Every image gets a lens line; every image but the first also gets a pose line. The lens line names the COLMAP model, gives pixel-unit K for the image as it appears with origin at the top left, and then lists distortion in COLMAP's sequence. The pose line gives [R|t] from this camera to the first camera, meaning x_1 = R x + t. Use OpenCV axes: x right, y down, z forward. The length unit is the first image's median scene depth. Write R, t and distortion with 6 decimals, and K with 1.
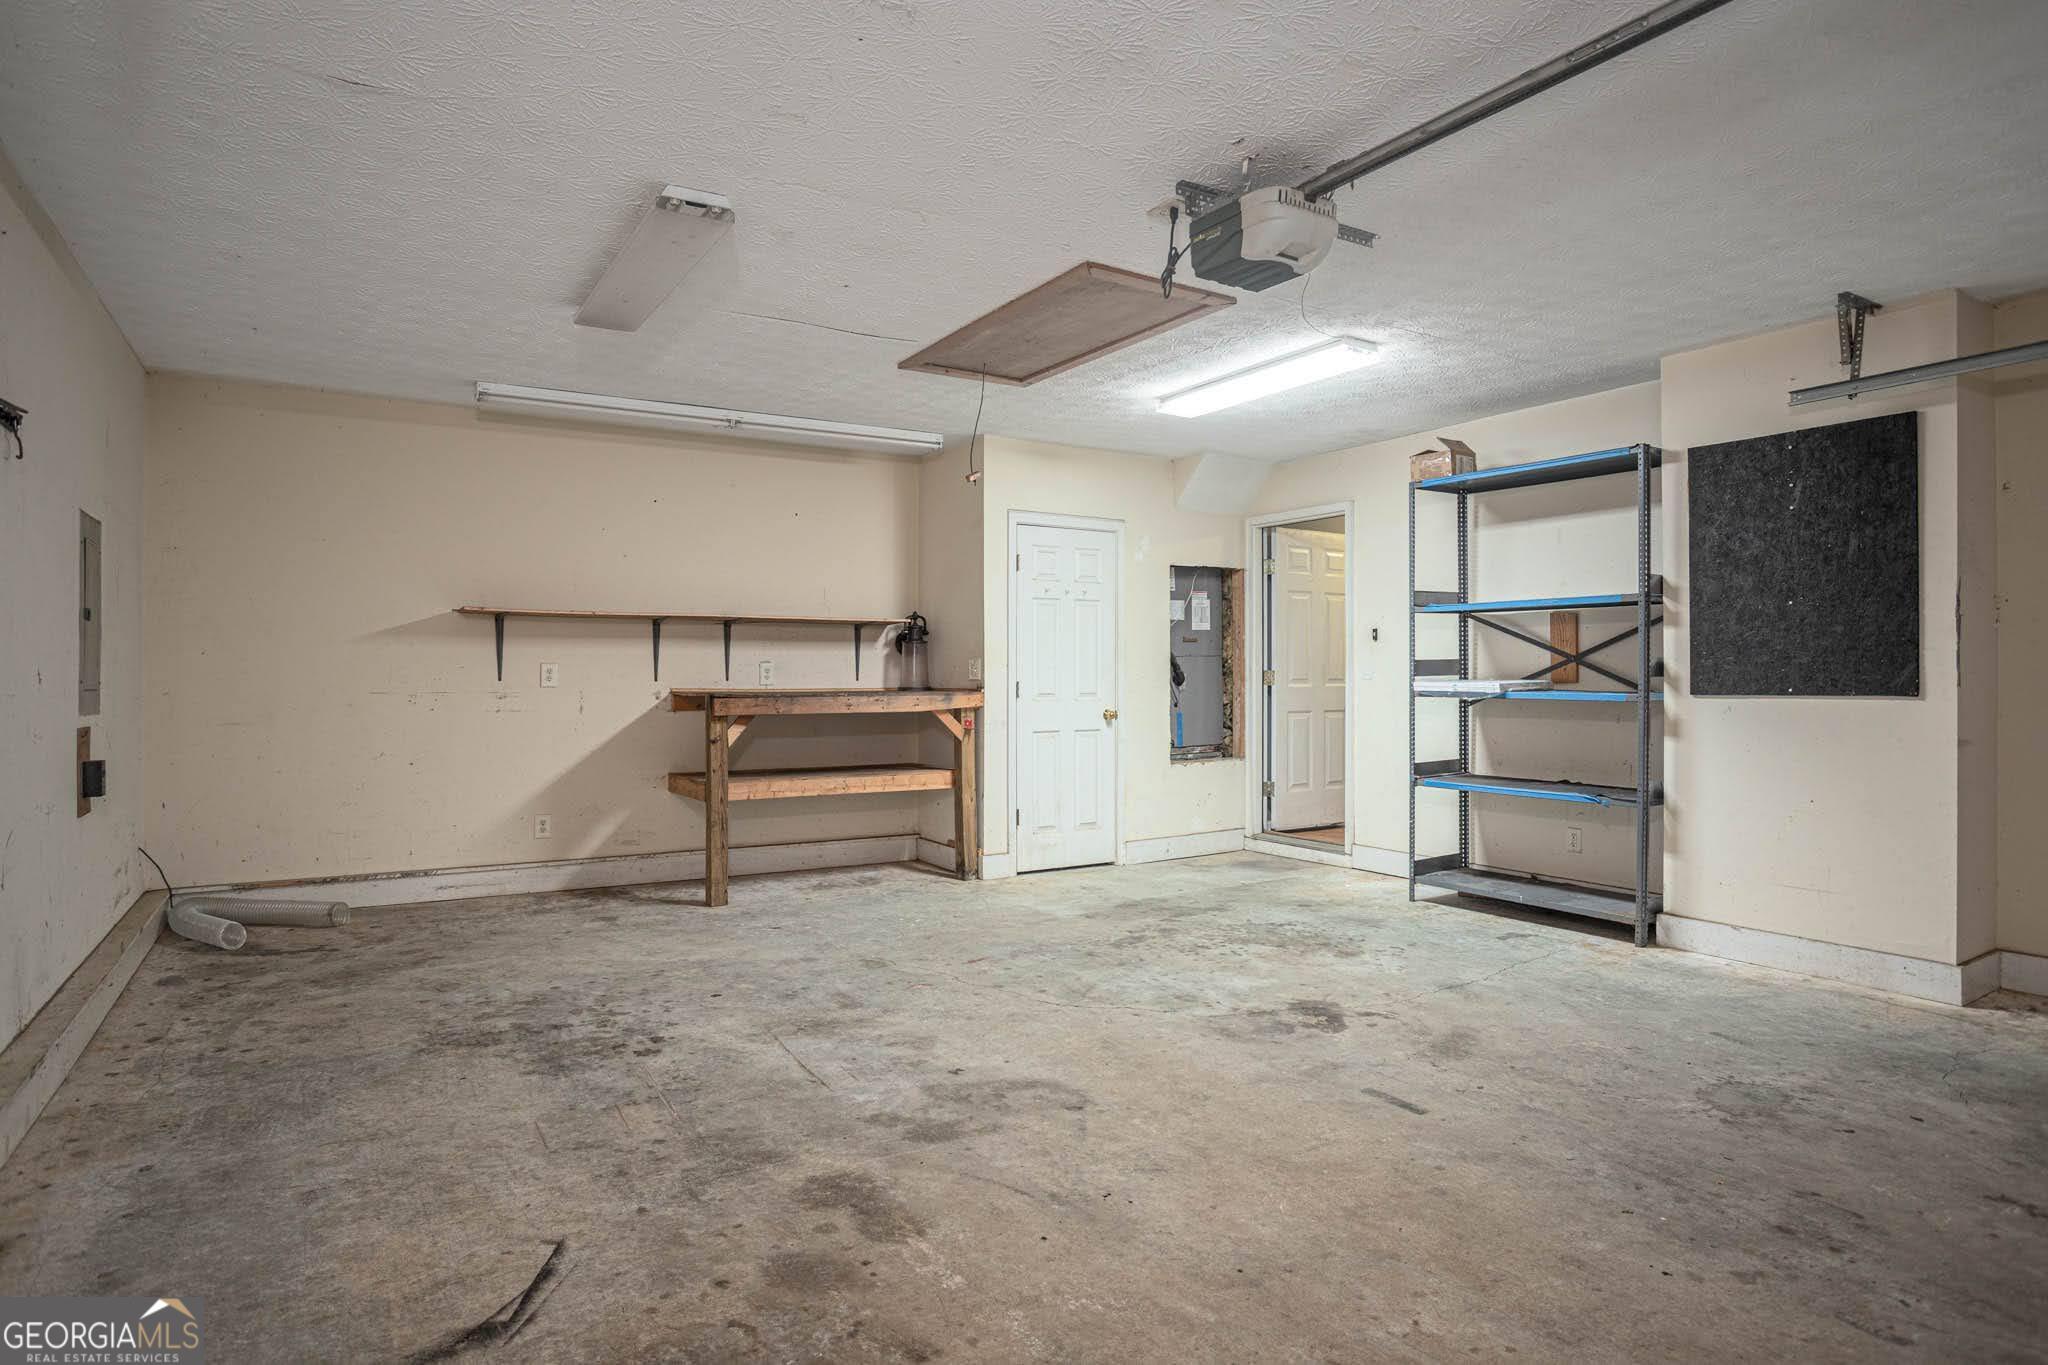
lens RADIAL K [[1096.9, 0, 1025.3], [0, 1096.9, 671.2], [0, 0, 1]] dist [-0.047557, 0.024805]
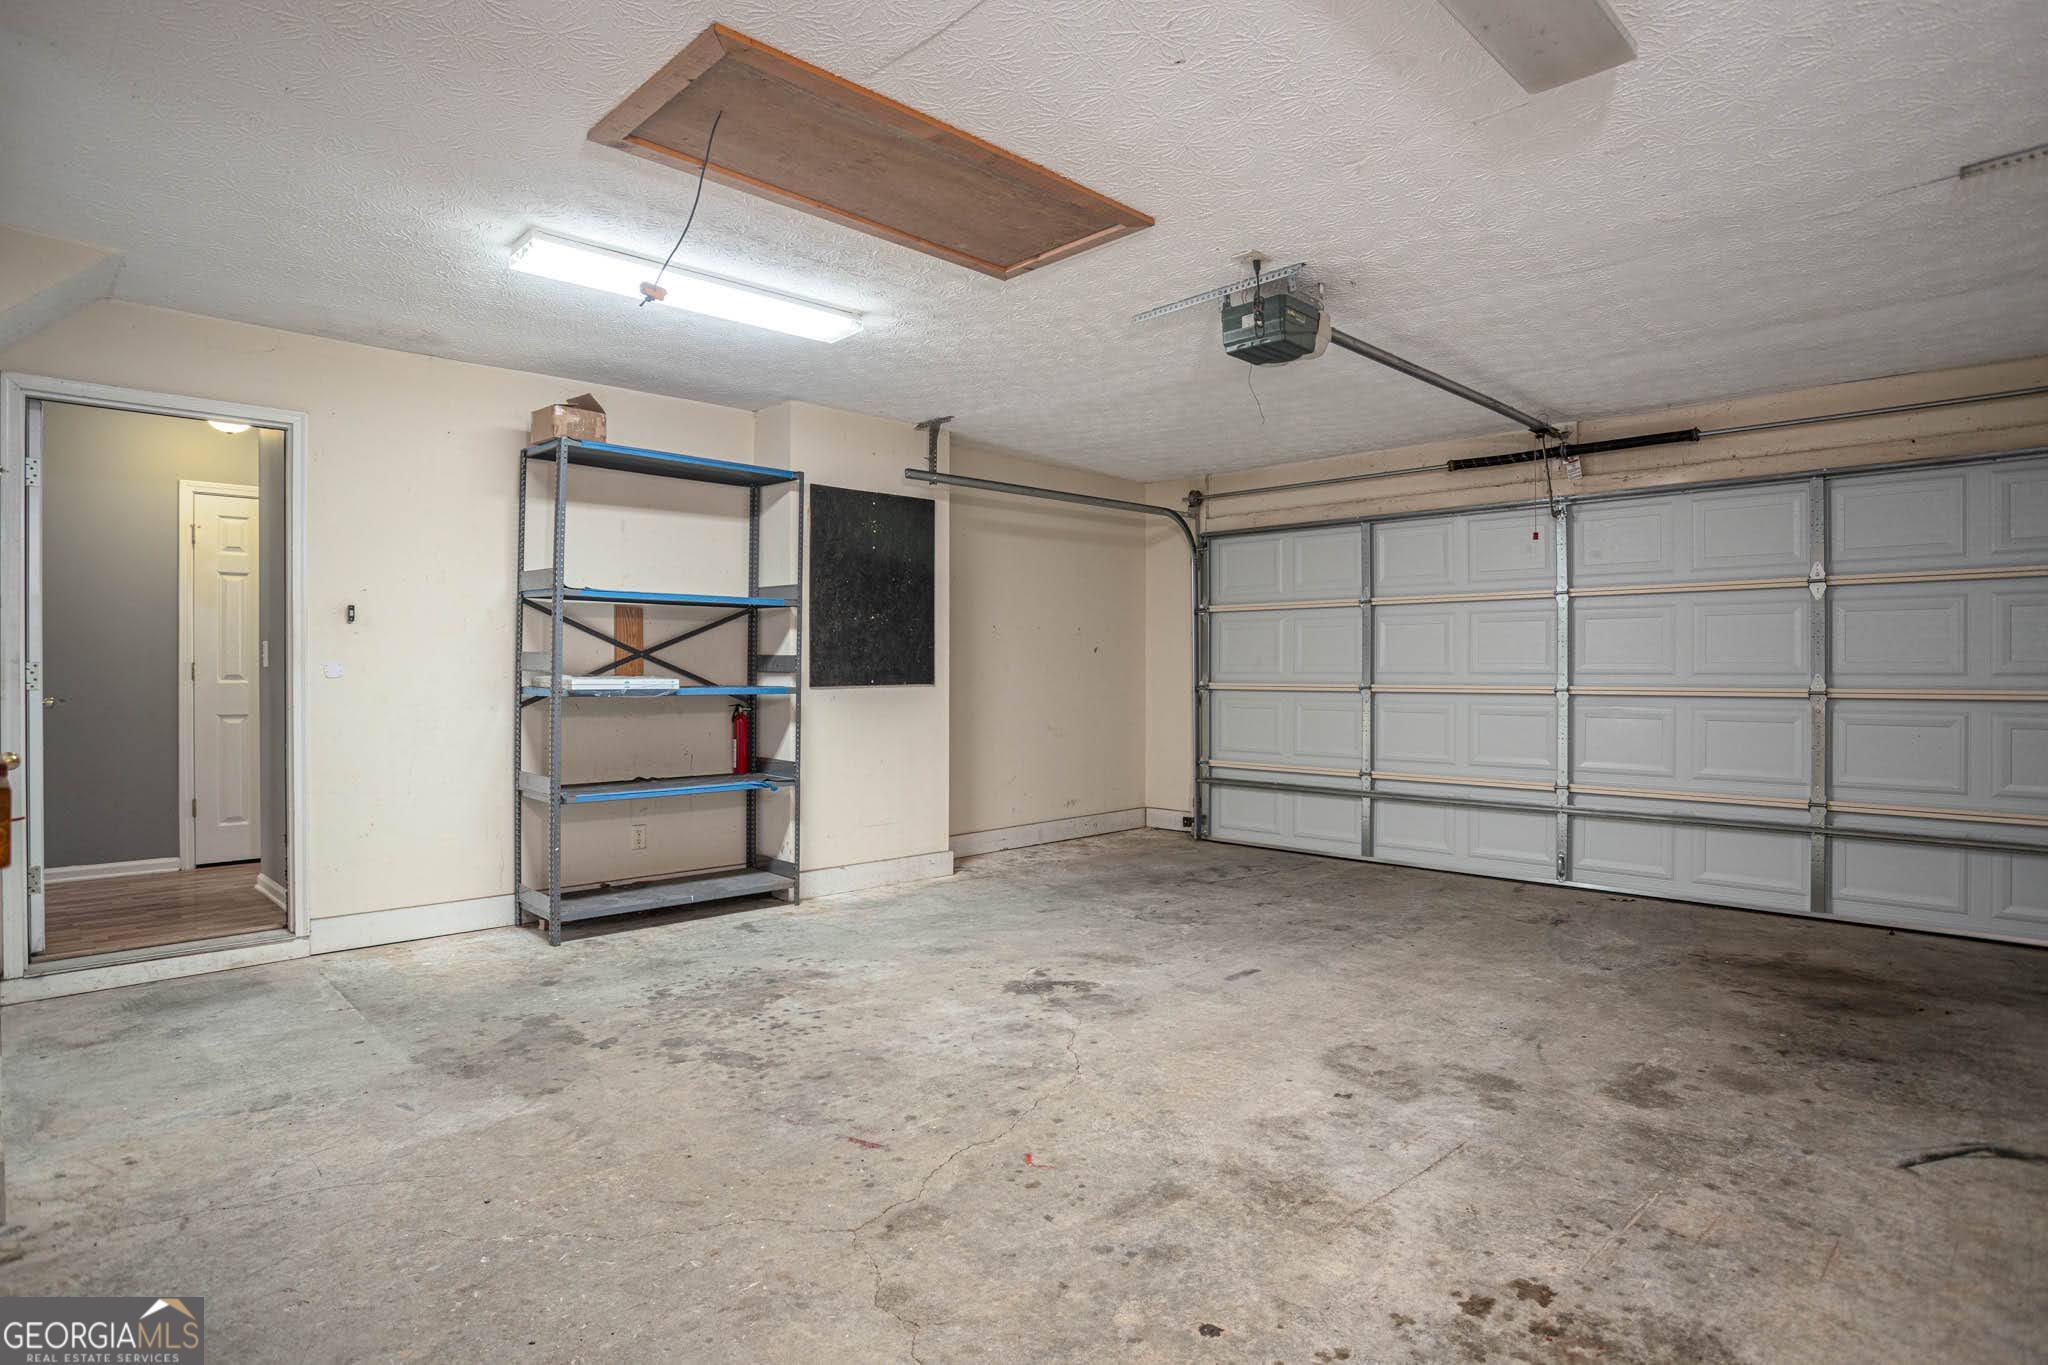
lens RADIAL K [[1096.9, 0, 1026.0], [0, 1096.9, 685.6], [0, 0, 1]] dist [-0.047557, 0.024805]
pose [[-0.218834, -0.014683, 0.975652, -0.610666], [-0.002492, 0.999892, 0.014489, 0.002088], [-0.975759, 0.000740, -0.218847, 0.990112]]
